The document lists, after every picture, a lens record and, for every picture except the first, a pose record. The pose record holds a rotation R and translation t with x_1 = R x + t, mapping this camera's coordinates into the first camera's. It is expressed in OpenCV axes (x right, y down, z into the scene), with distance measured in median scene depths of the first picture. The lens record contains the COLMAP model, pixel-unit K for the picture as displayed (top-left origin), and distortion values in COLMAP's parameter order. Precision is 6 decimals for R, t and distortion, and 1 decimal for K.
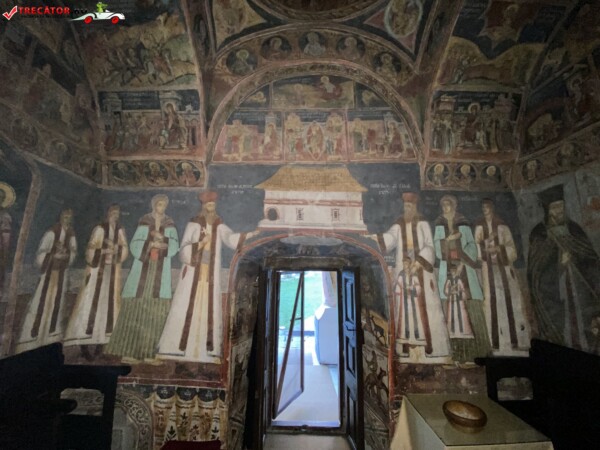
lens RADIAL K [[240.3, 0, 298.3], [0, 240.3, 227.8], [0, 0, 1]] dist [0.009815, -0.006807]
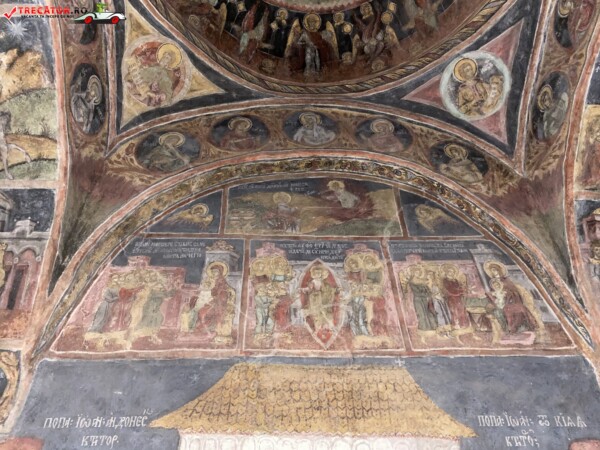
lens RADIAL K [[453.6, 0, 298.5], [0, 453.6, 224.5], [0, 0, 1]] dist [0.040668, -0.030743]
pose [[0.999500, 0.012341, 0.029120, 0.007593], [0.004896, 0.849246, -0.527974, -0.063150], [-0.031246, 0.527853, 0.848761, 0.274366]]
